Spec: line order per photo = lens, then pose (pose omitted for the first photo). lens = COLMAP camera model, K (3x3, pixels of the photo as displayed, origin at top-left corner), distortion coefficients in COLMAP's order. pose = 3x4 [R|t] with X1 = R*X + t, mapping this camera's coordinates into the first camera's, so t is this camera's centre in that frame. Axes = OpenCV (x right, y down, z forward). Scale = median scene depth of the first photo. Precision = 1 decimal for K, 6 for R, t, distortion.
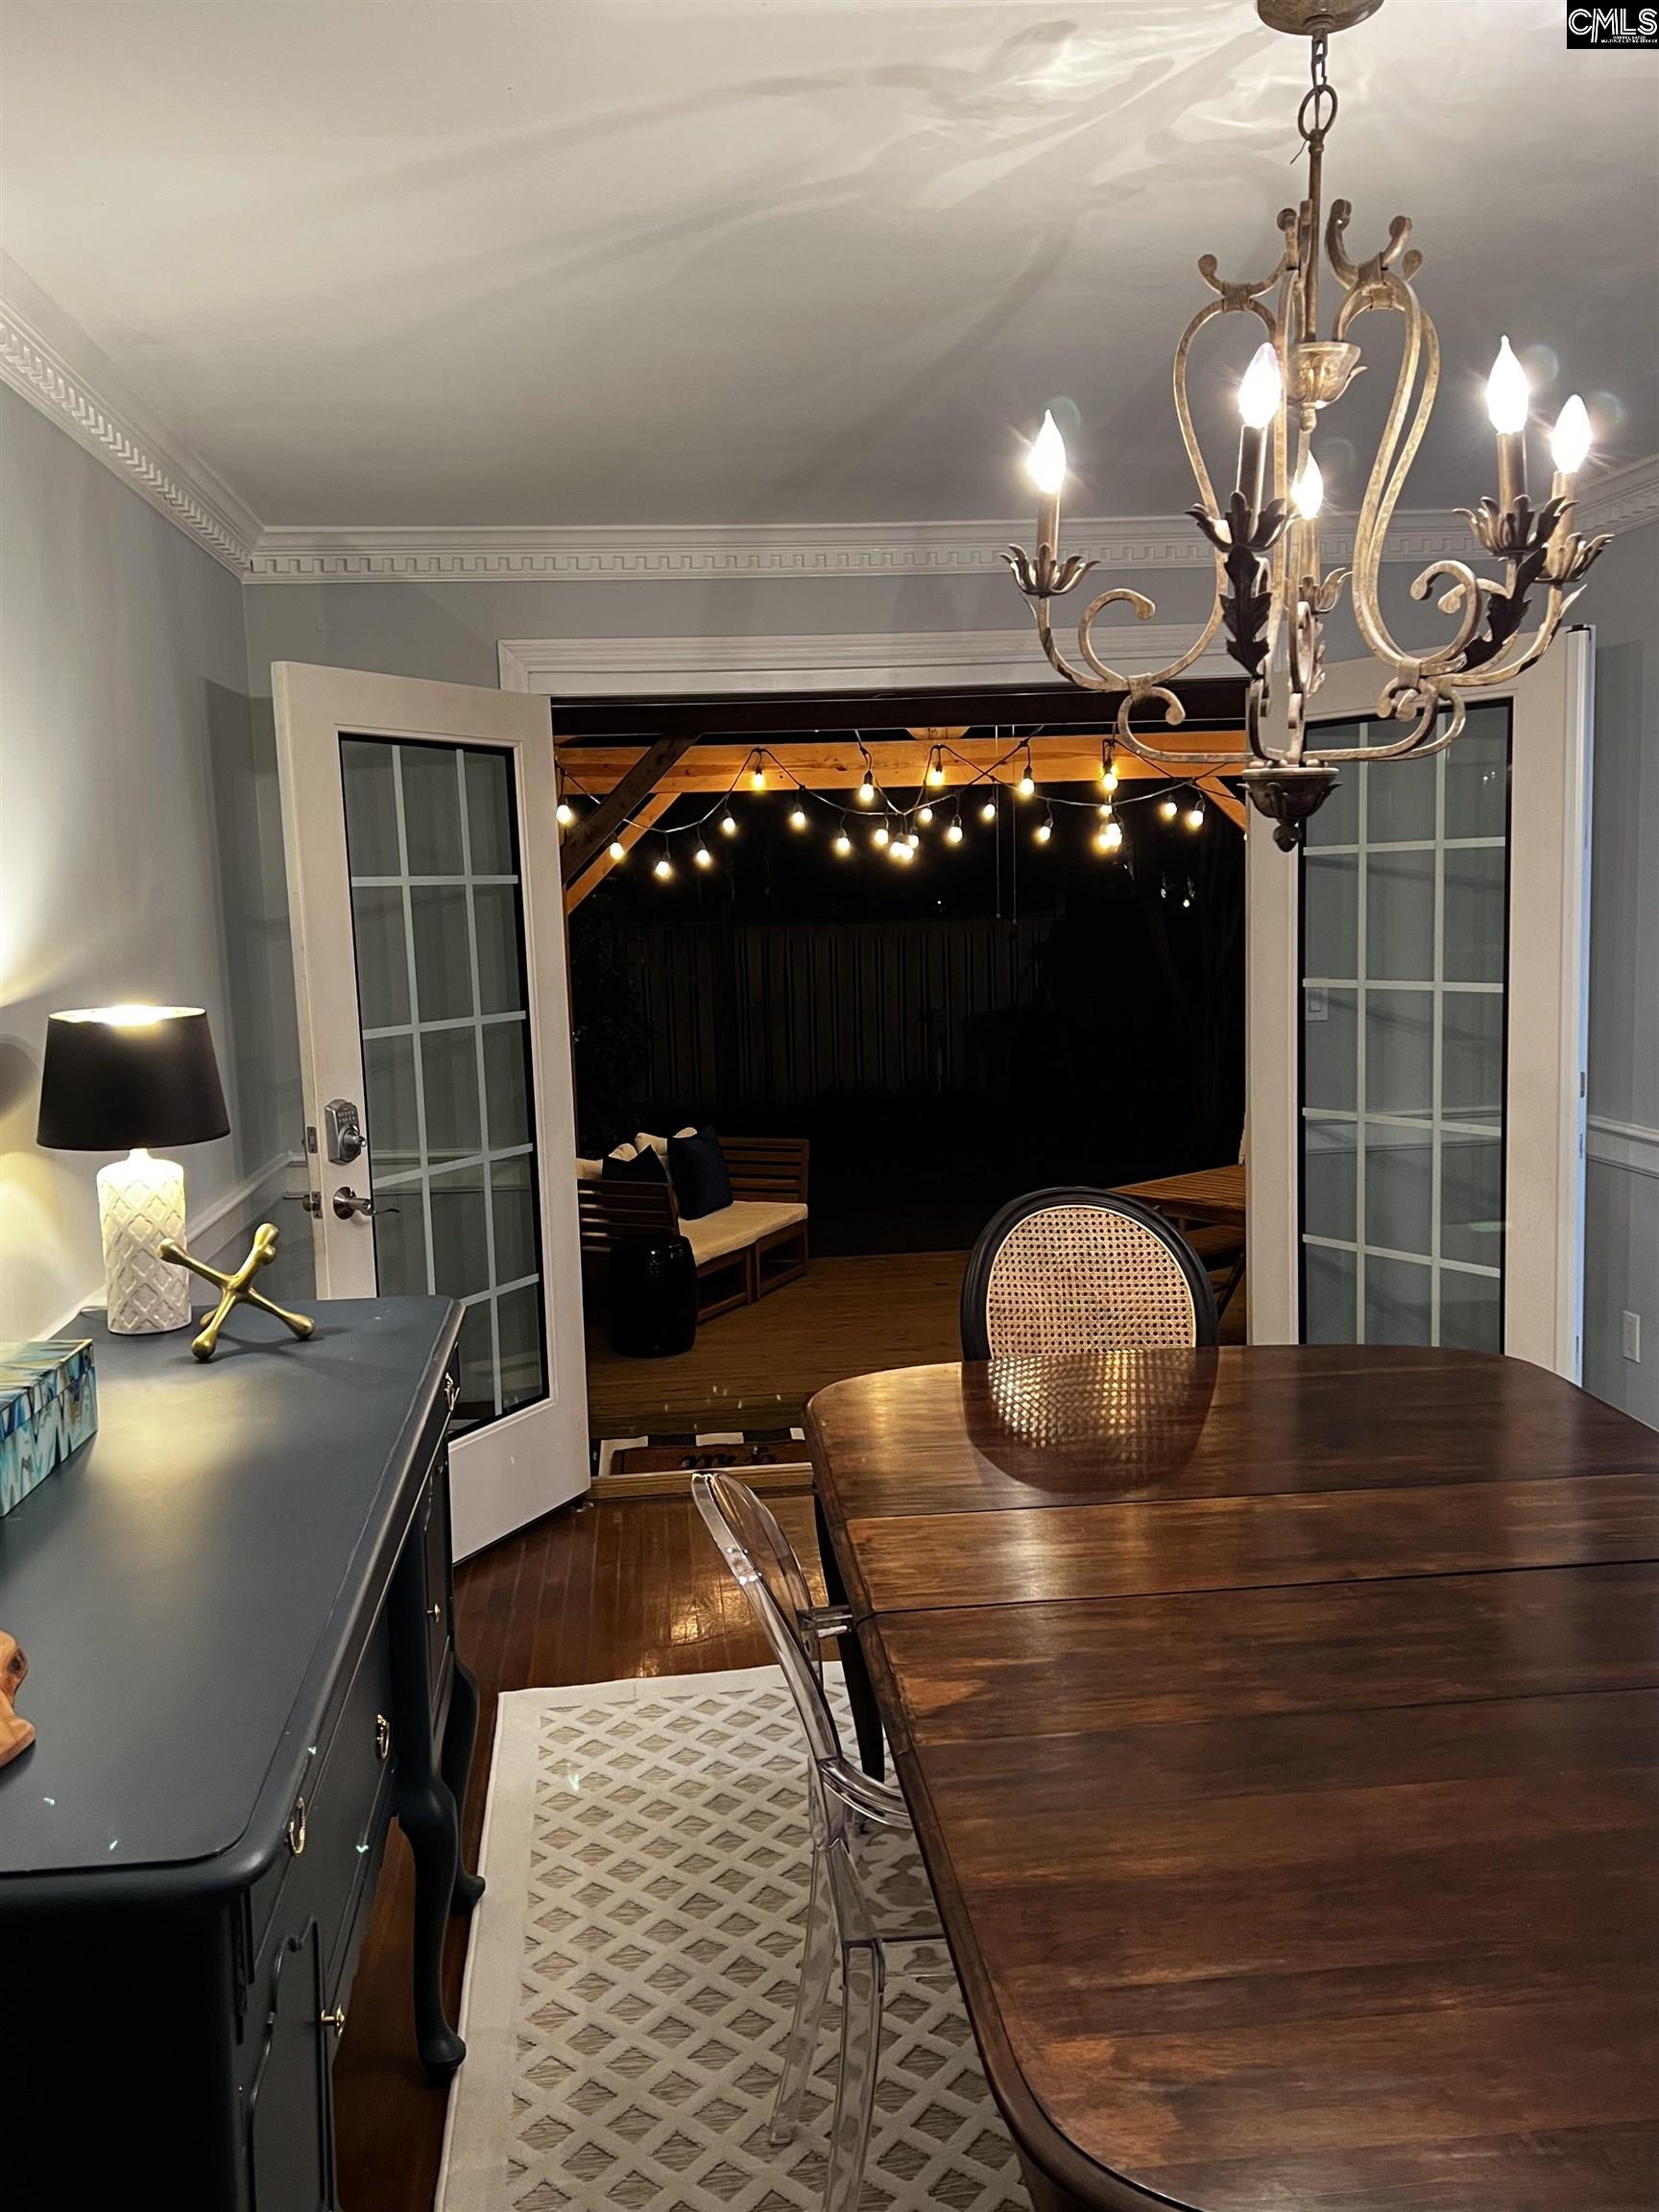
lens RADIAL K [[1854.1, 0, 816.8], [0, 1854.1, 1129.1], [0, 0, 1]] dist [0.085715, -0.104344]
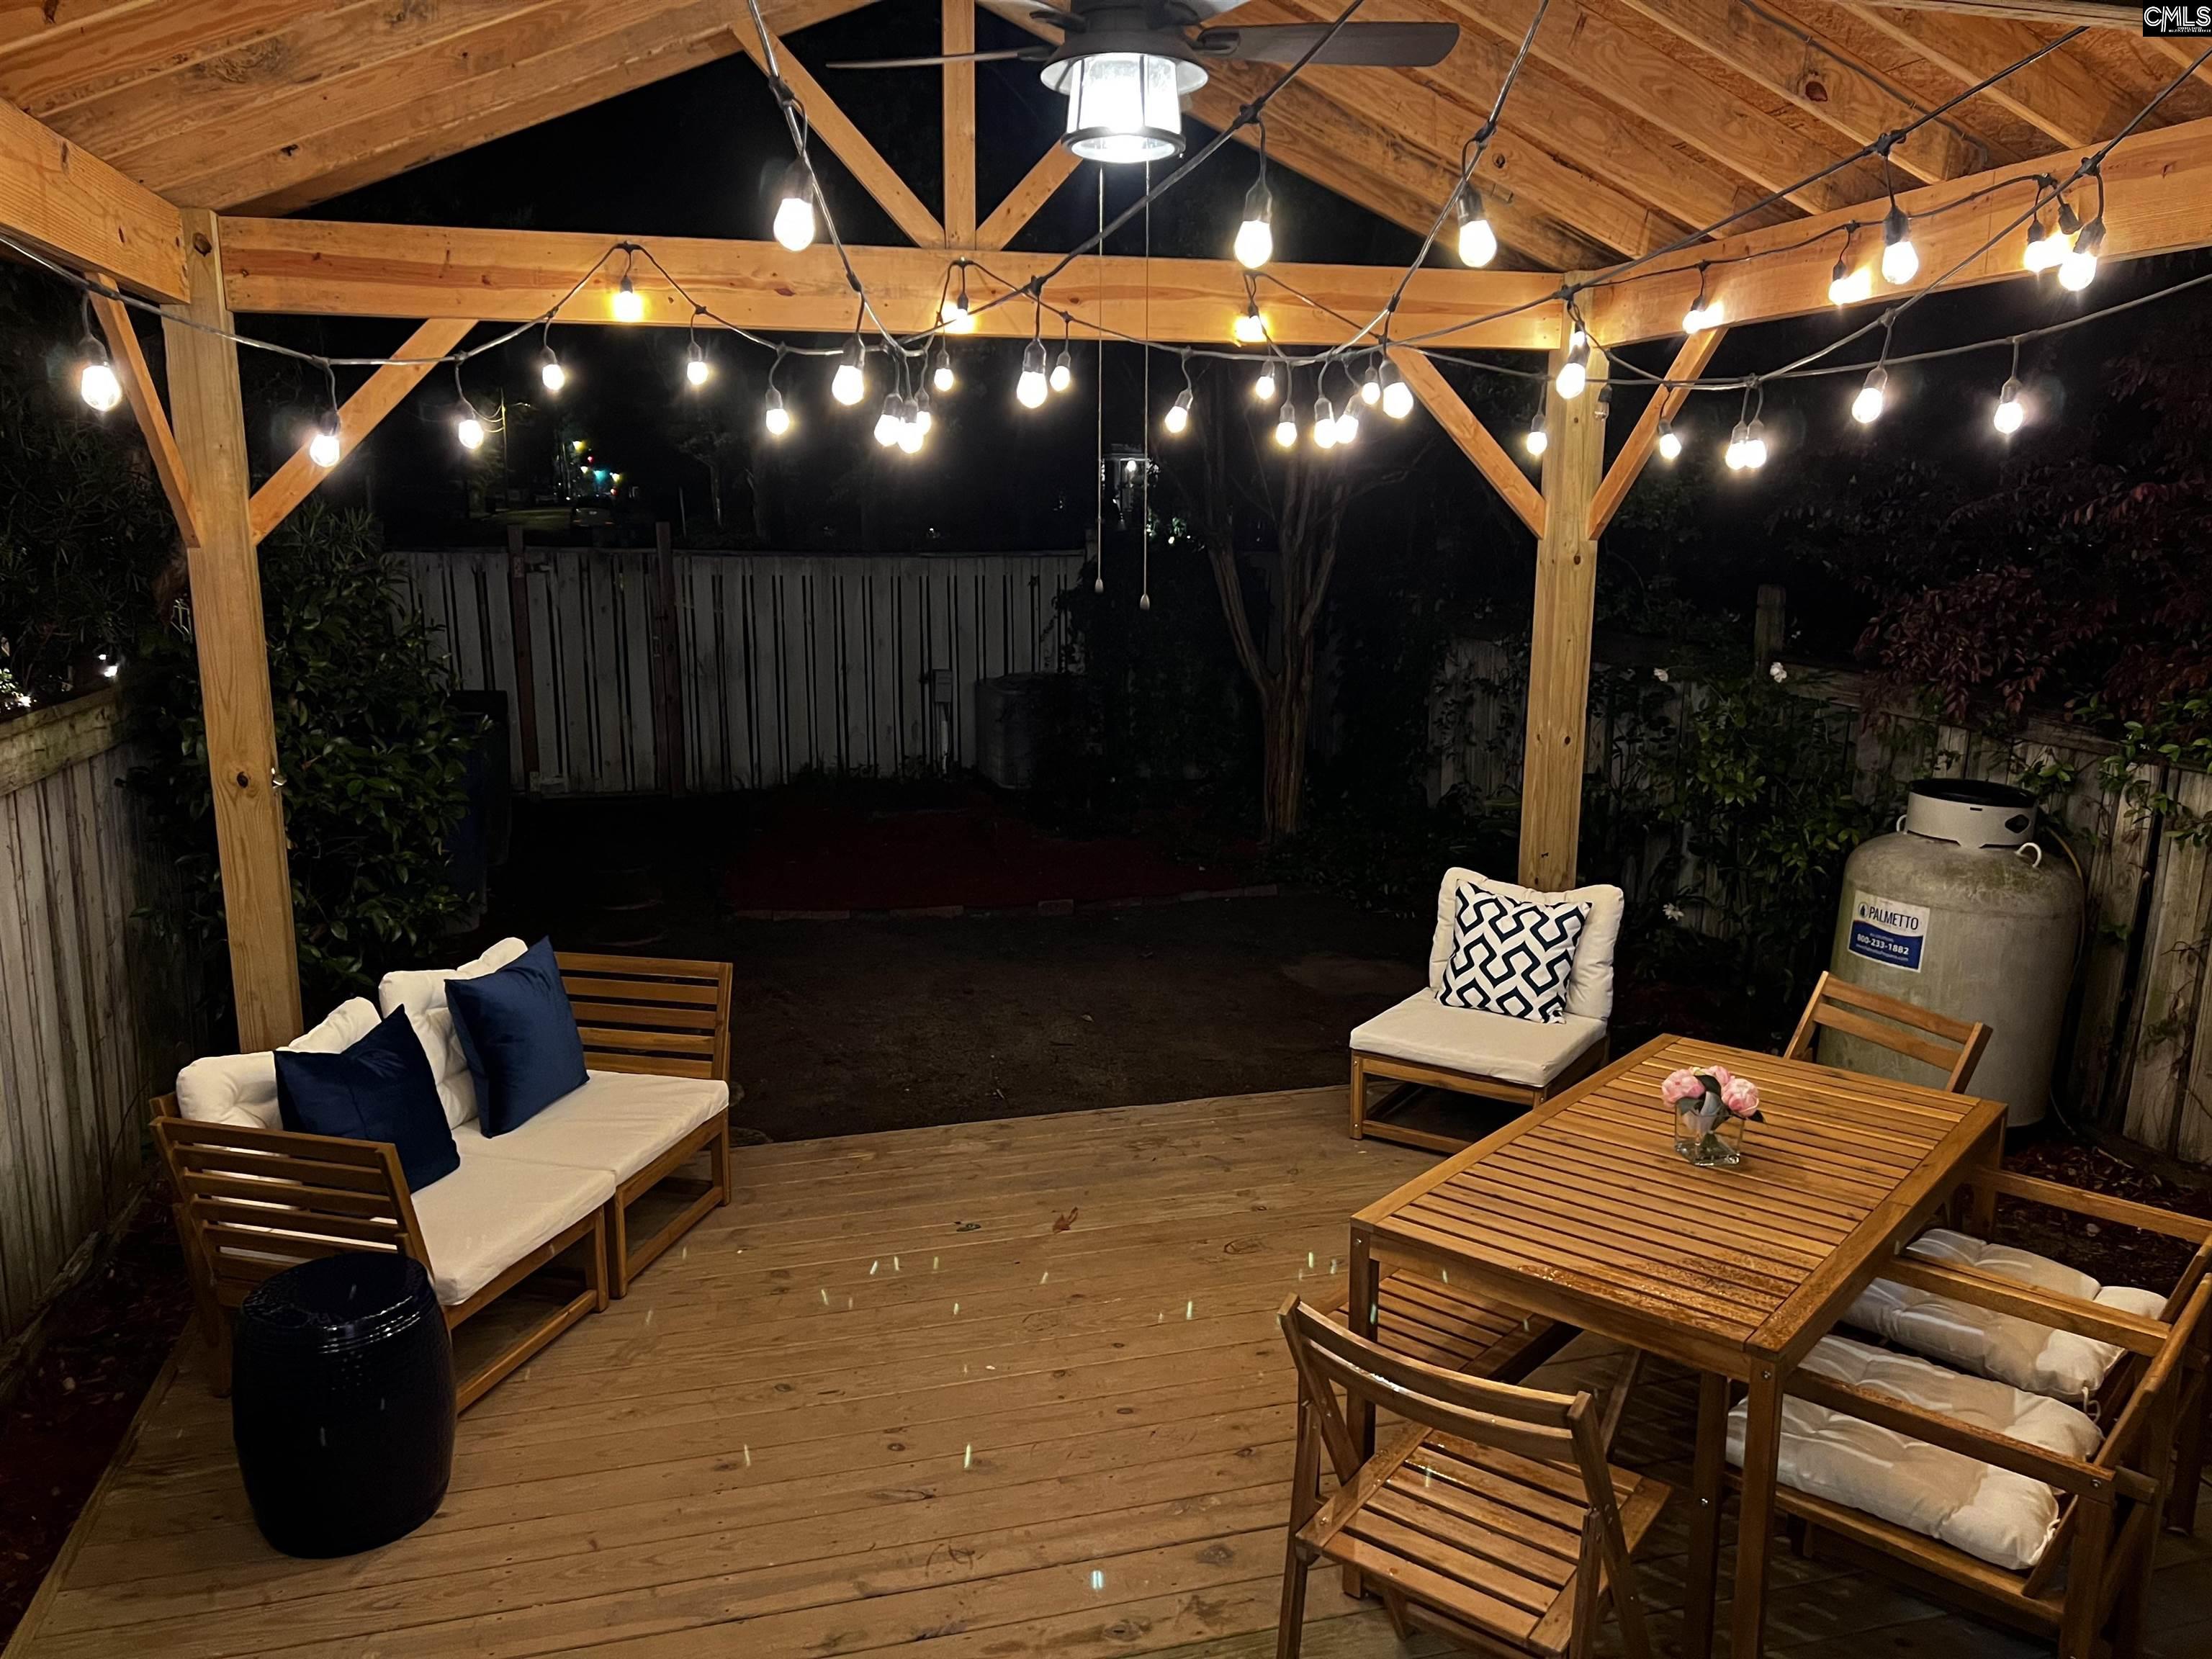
lens RADIAL K [[1672.7, 0, 1125.1], [0, 1672.7, 836.0], [0, 0, 1]] dist [0.066306, -0.065864]
pose [[0.983300, -0.005068, 0.181919, 0.020872], [-0.005563, 0.998308, 0.057881, -0.063999], [-0.181905, -0.057926, 0.981608, 0.493614]]
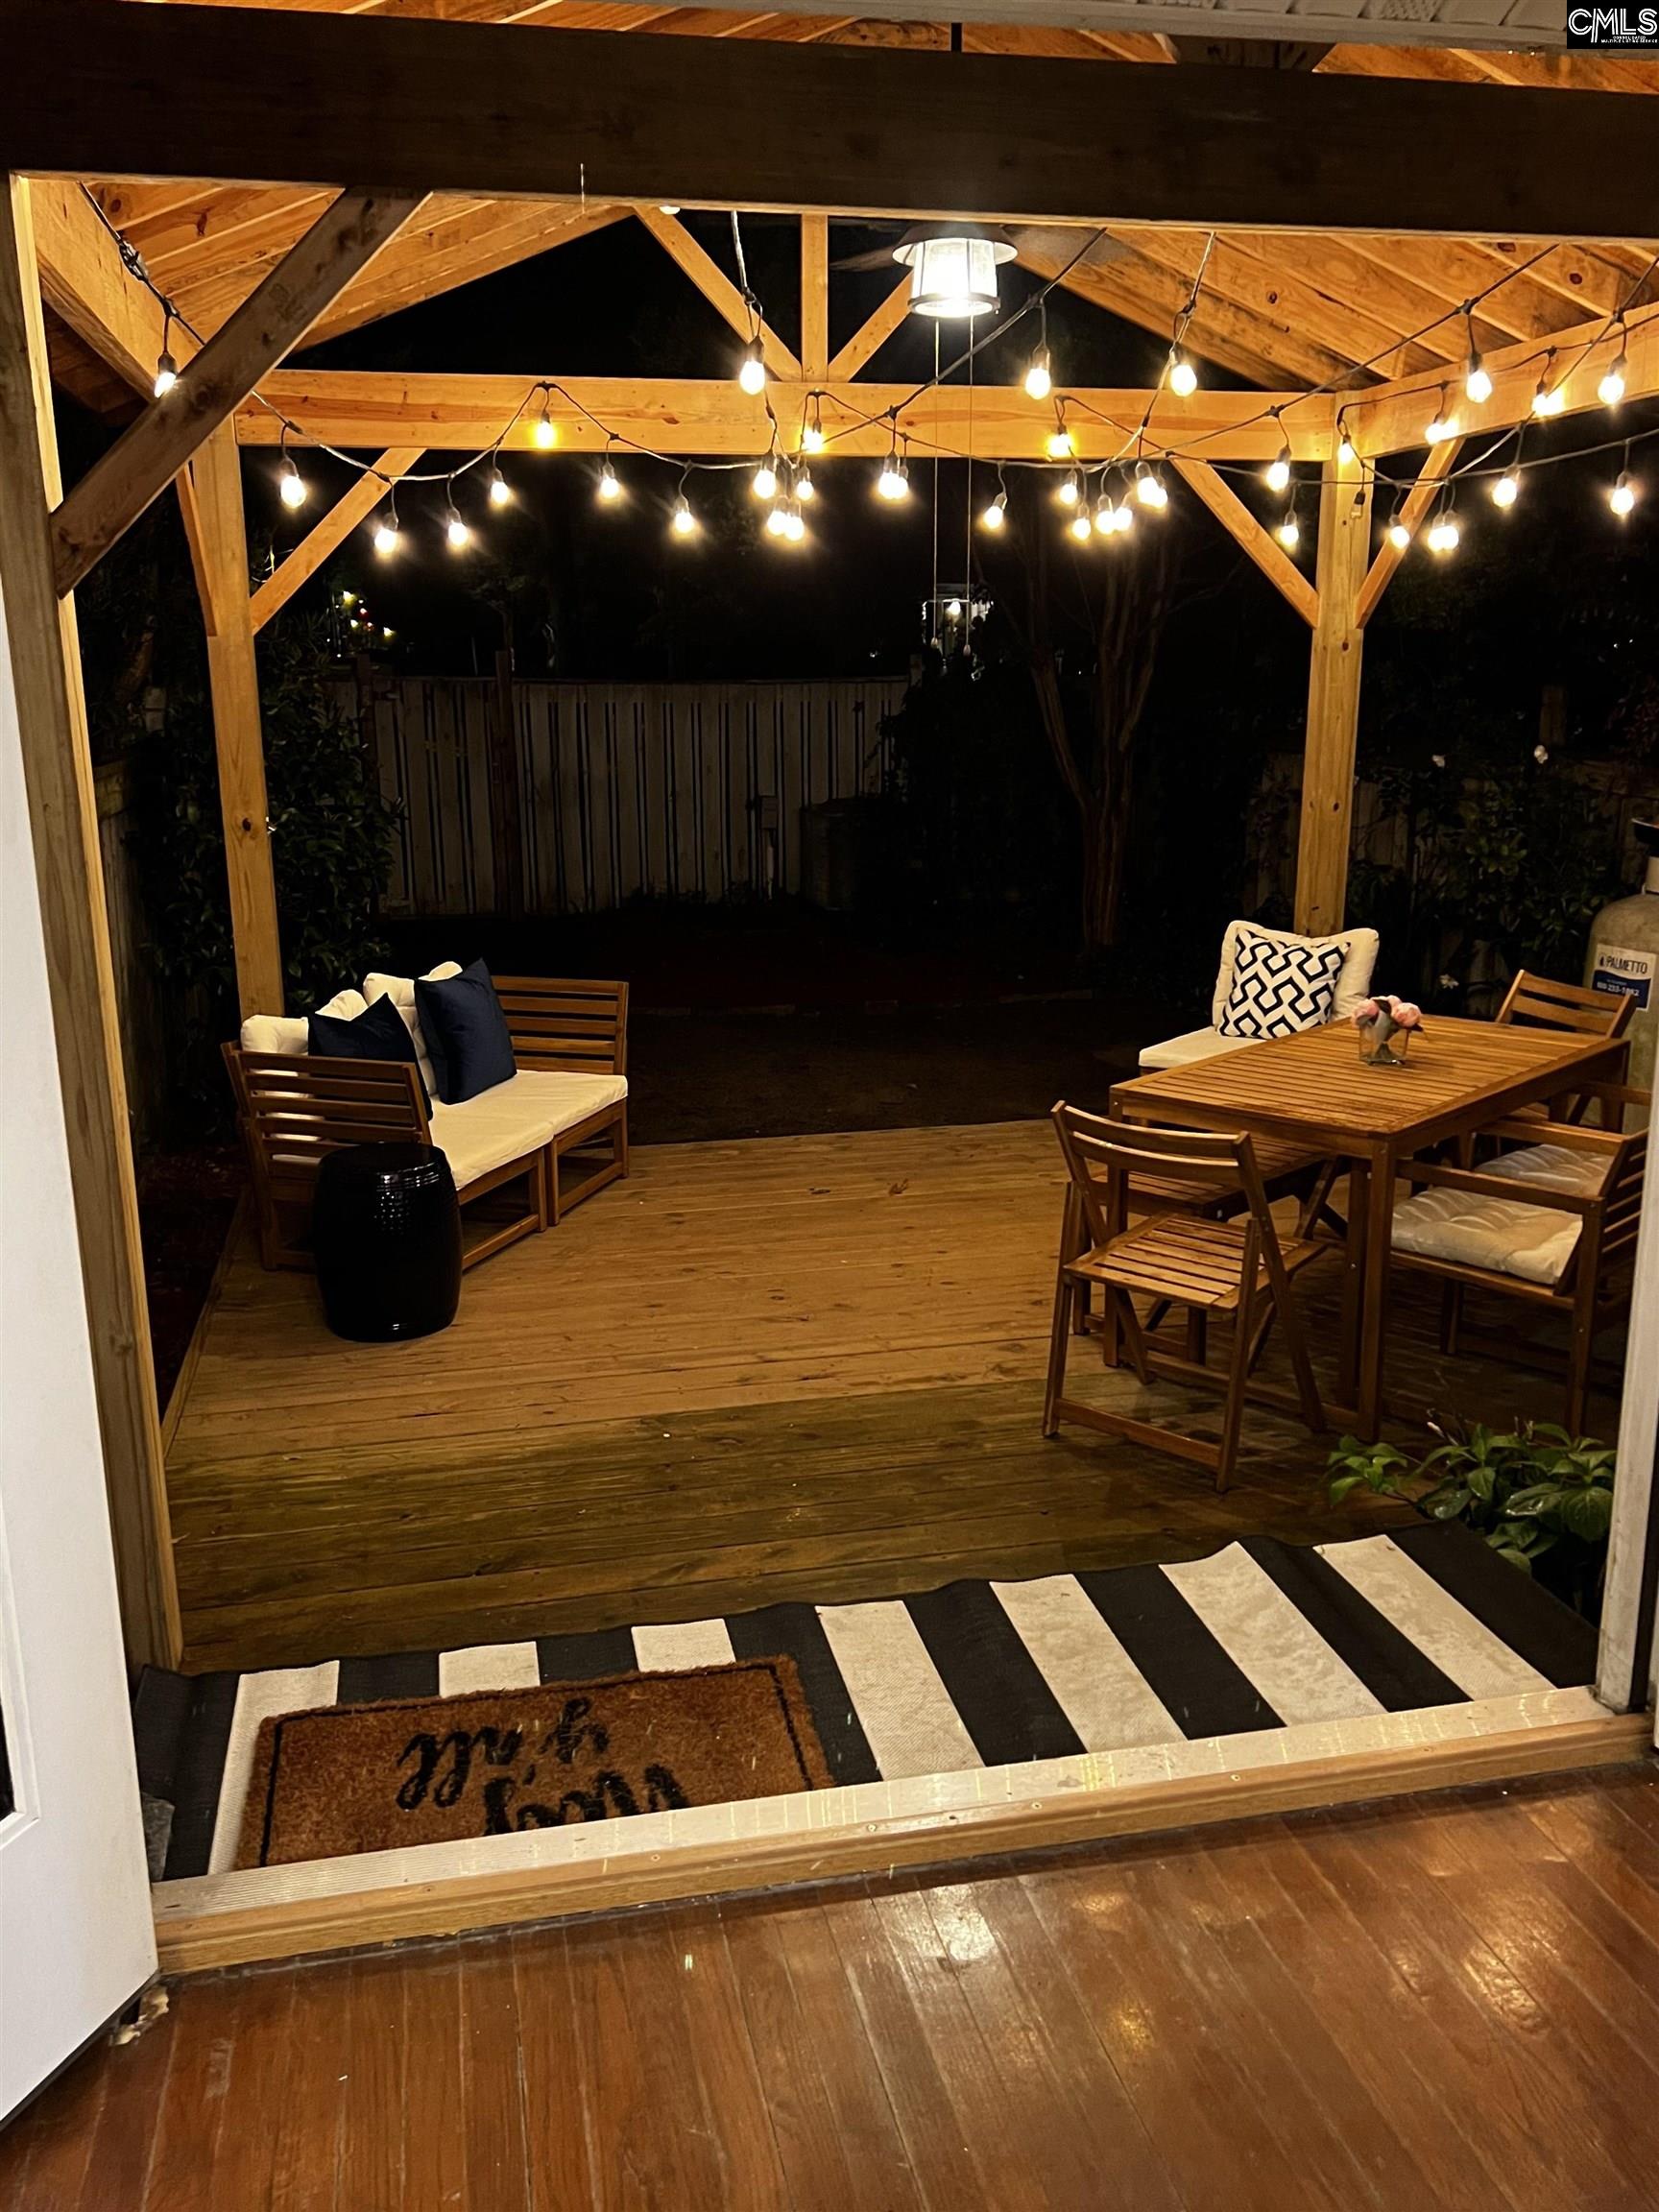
lens RADIAL K [[1854.1, 0, 835.2], [0, 1854.1, 1110.0], [0, 0, 1]] dist [0.085715, -0.104344]
pose [[0.992318, -0.007278, 0.123496, -0.013459], [-0.005188, 0.994942, 0.100321, -0.016708], [-0.123601, -0.100191, 0.987261, 0.314195]]
